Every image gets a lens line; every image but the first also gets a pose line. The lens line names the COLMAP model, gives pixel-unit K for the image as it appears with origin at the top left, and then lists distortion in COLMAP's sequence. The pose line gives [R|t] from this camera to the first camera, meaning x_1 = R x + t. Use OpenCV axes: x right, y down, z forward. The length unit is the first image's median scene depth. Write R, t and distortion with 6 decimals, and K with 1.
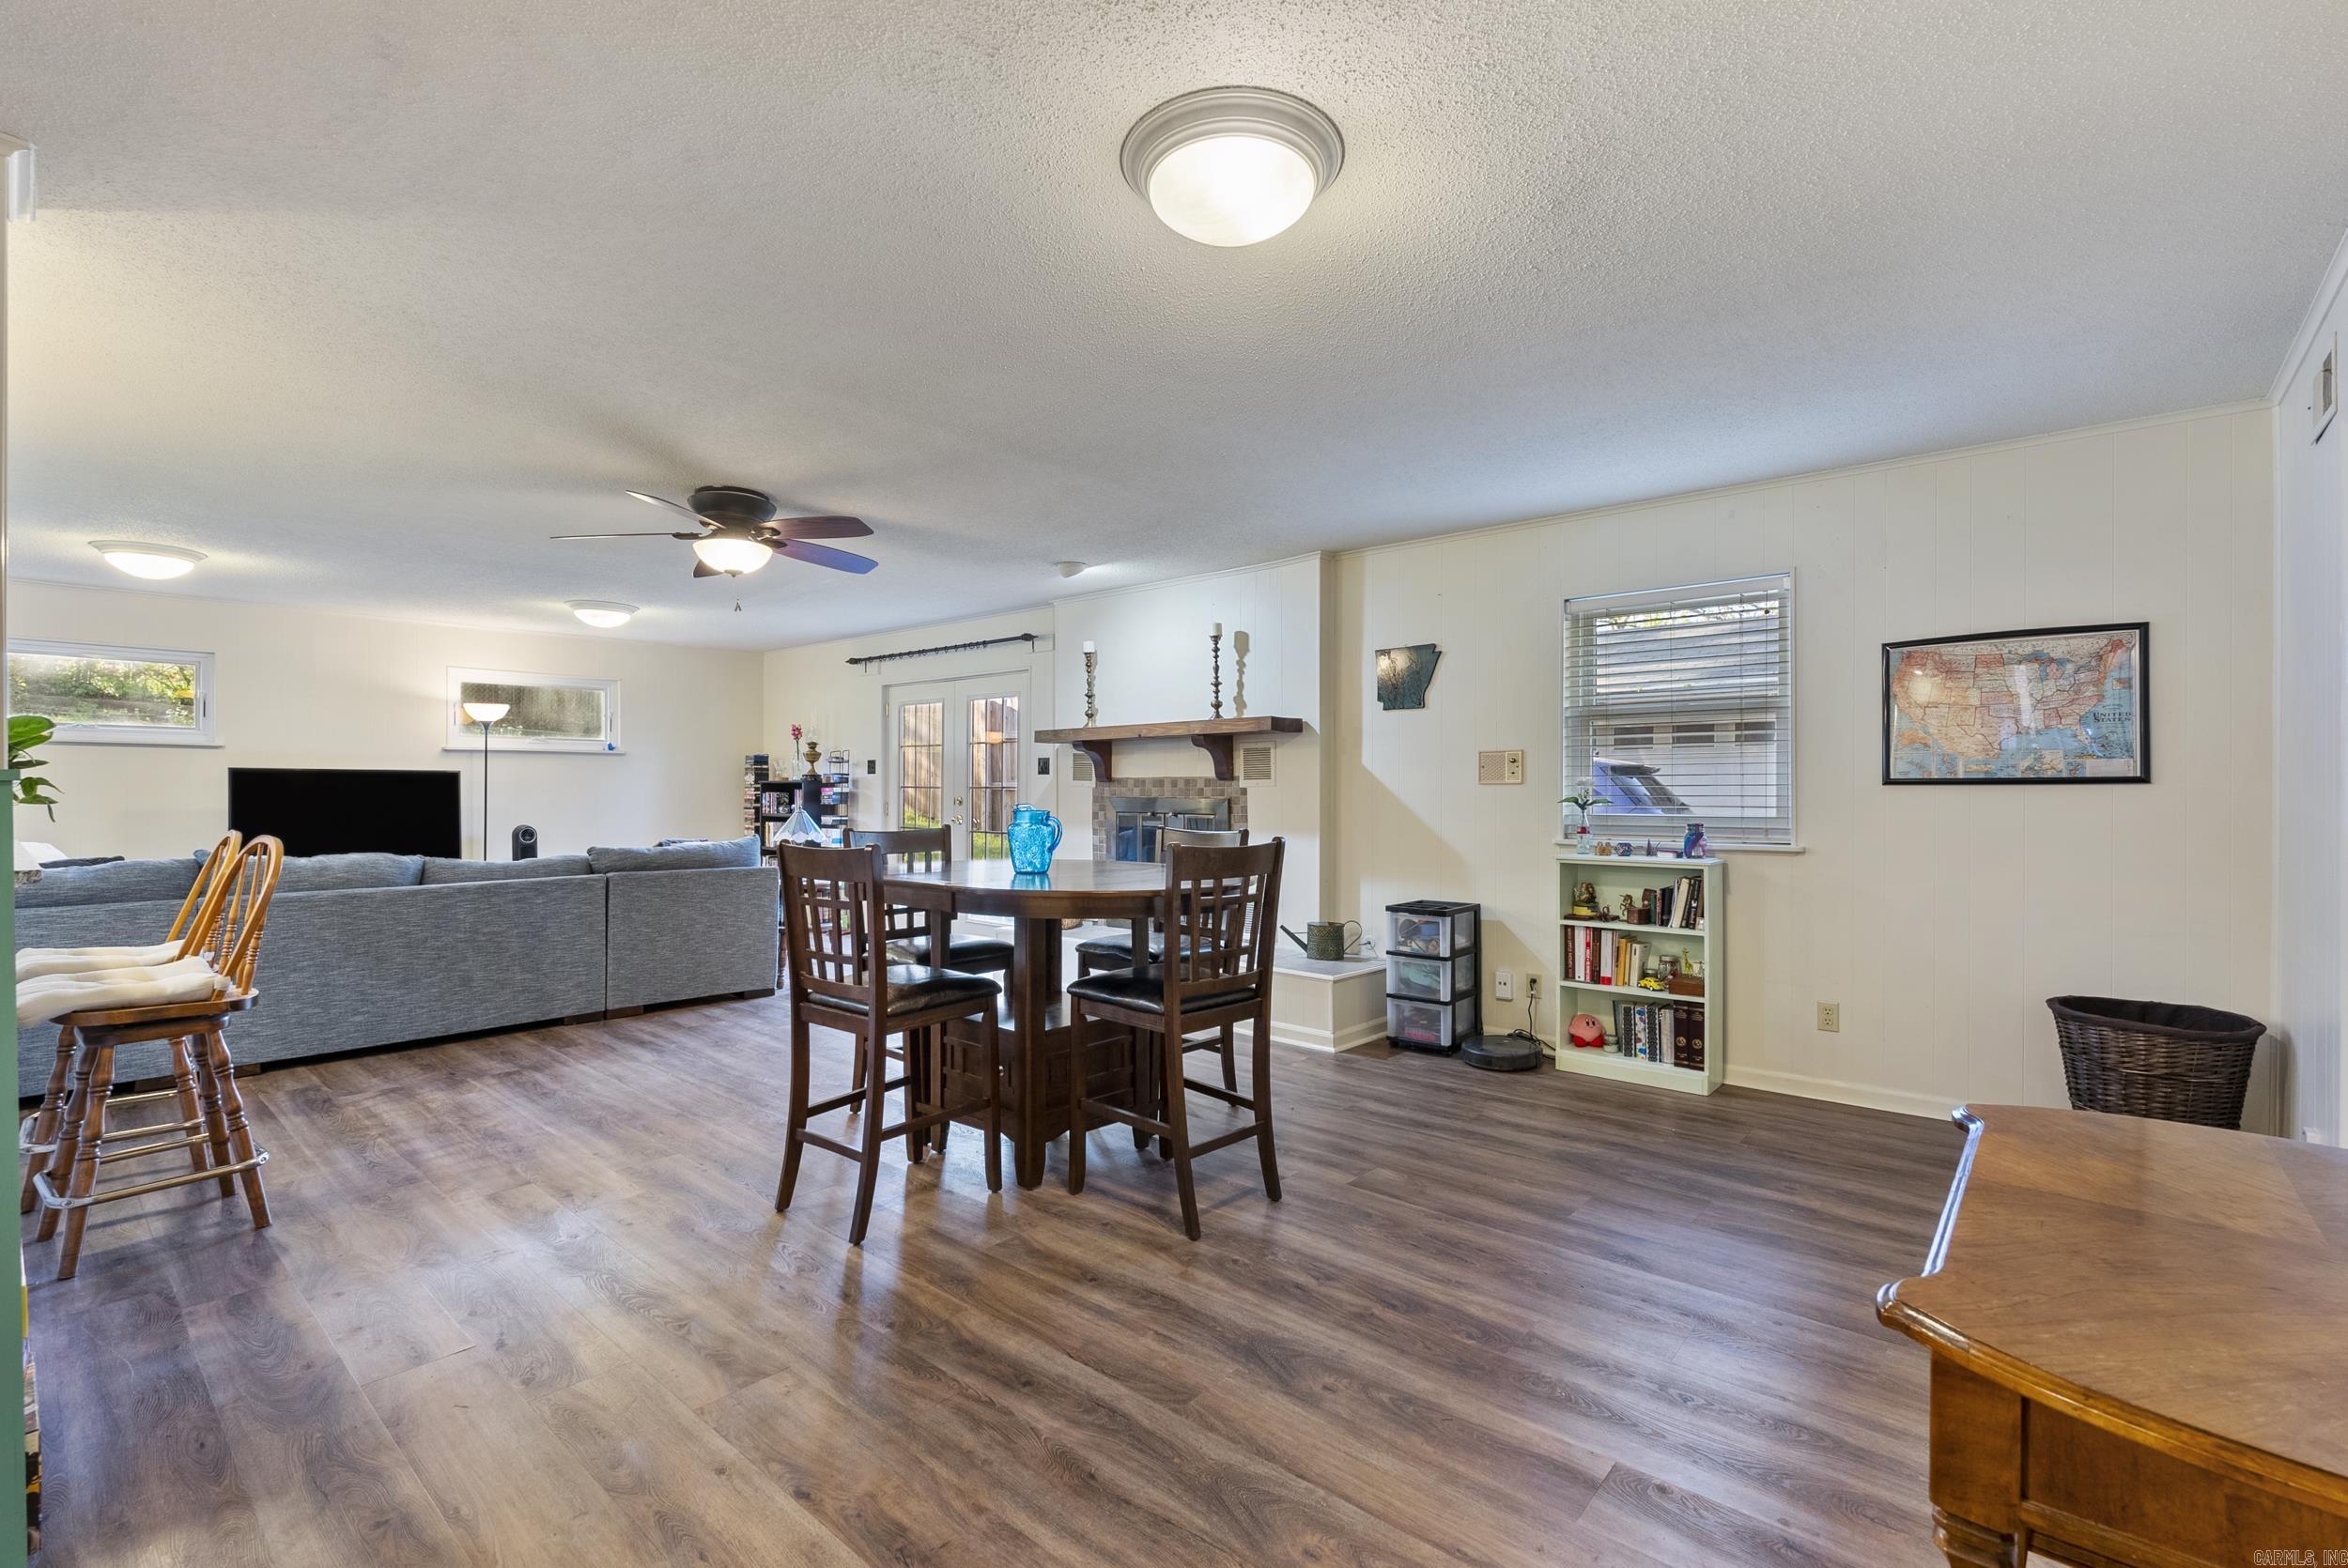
lens RADIAL K [[1039.0, 0, 1179.4], [0, 1039.0, 796.0], [0, 0, 1]] dist [-0.006902, 0.000560]
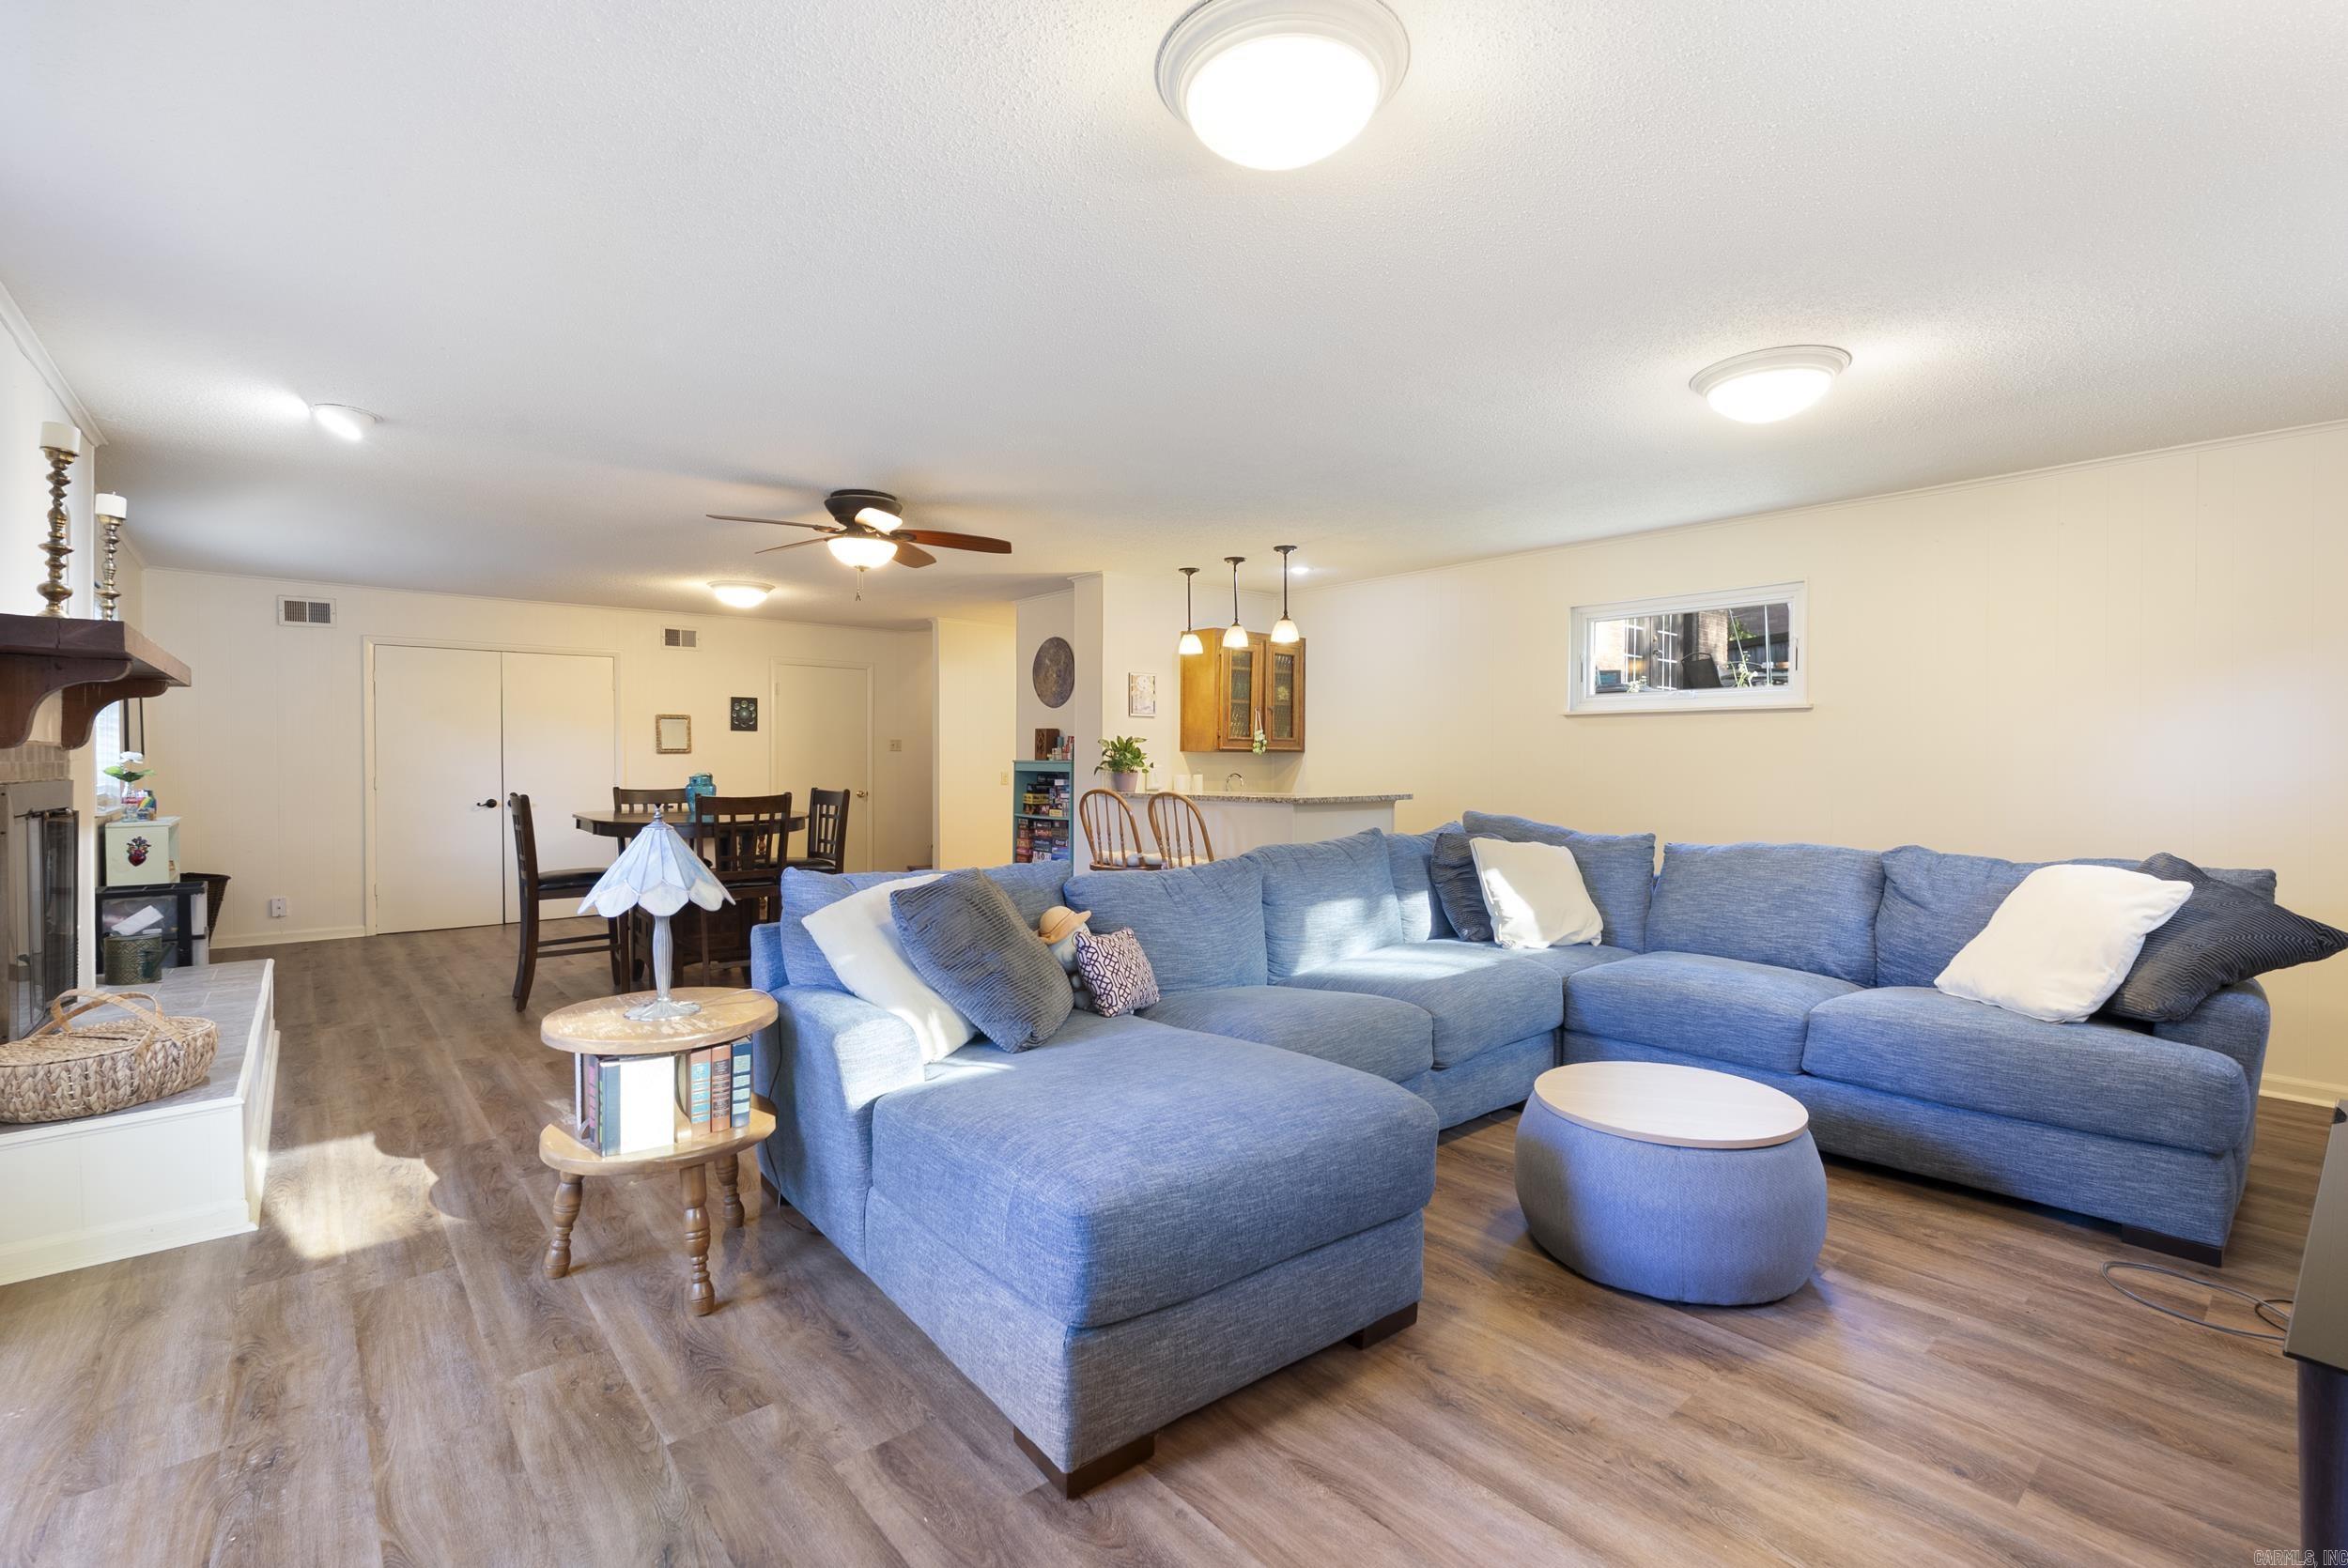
lens RADIAL K [[1039.0, 0, 1160.6], [0, 1039.0, 774.3], [0, 0, 1]] dist [-0.006902, 0.000560]
pose [[-0.987723, -0.003111, 0.156186, -0.677693], [-0.000319, 0.999840, 0.017900, -0.011447], [-0.156216, 0.017631, -0.987566, 1.508484]]
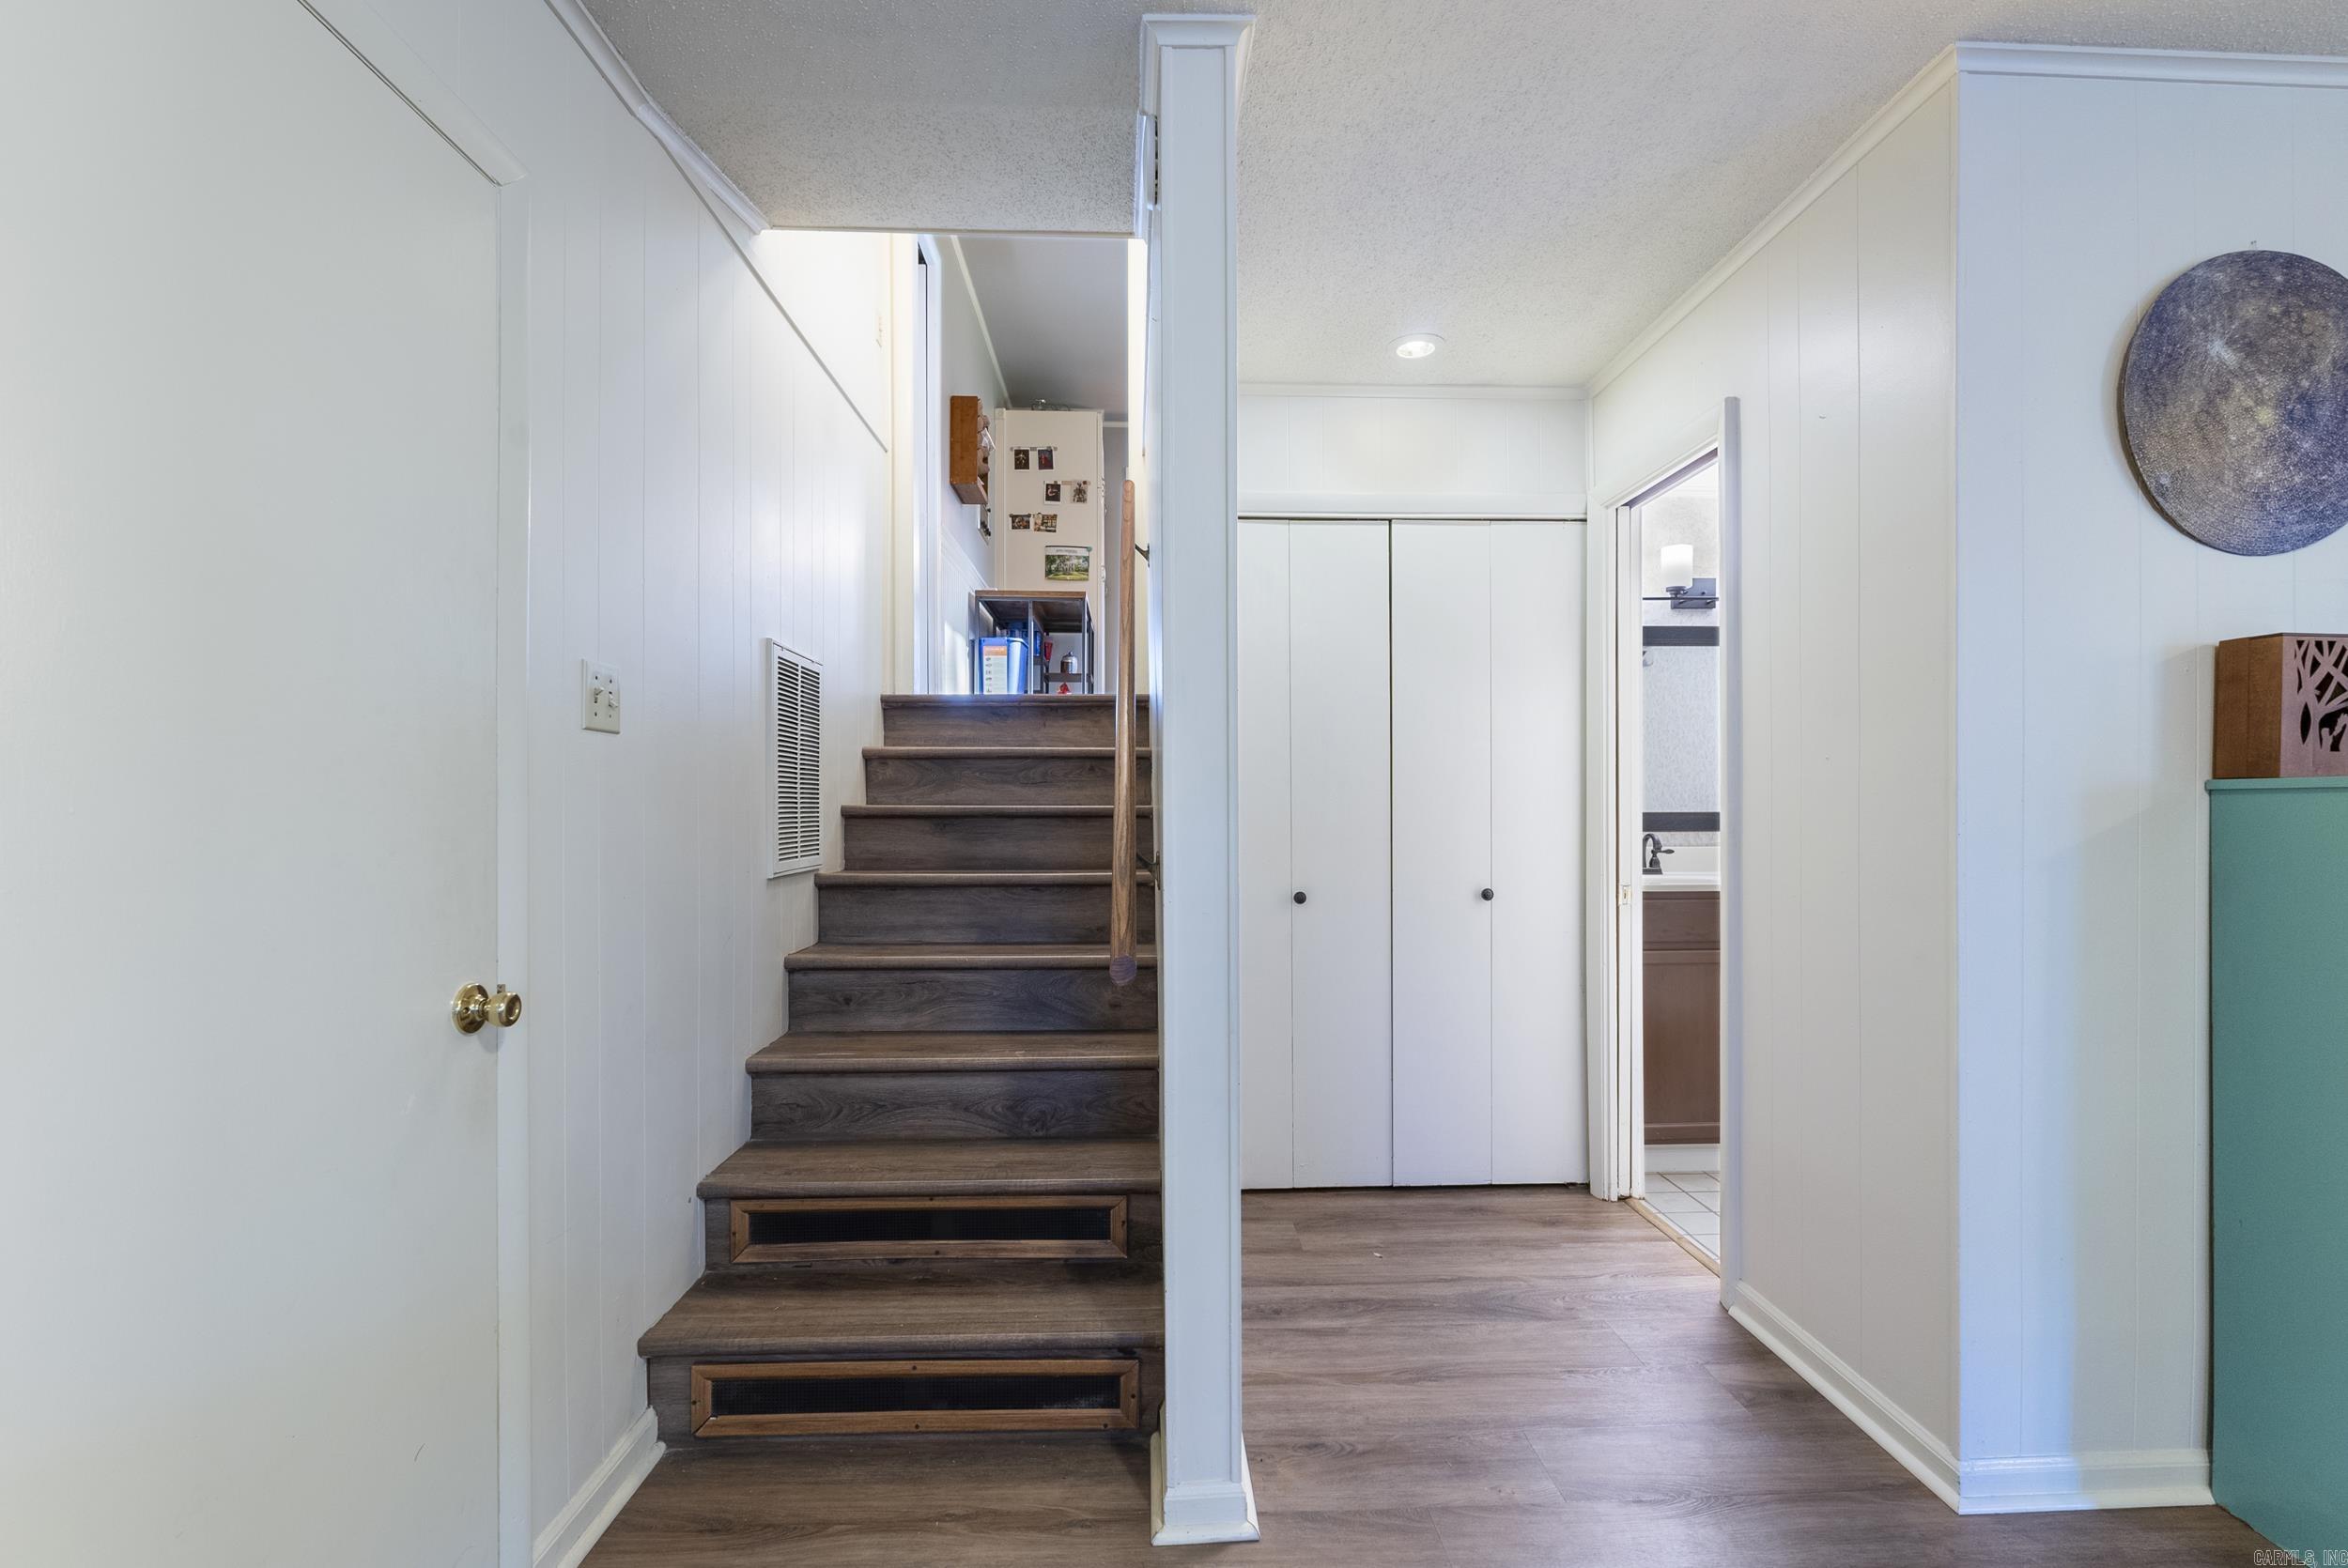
lens RADIAL K [[1039.0, 0, 1183.0], [0, 1039.0, 794.8], [0, 0, 1]] dist [-0.006902, 0.000560]
pose [[-0.725814, 0.003446, -0.687883, 0.103700], [-0.001156, 0.999980, 0.006229, -0.001596], [0.687890, 0.005316, -0.725795, 0.233193]]
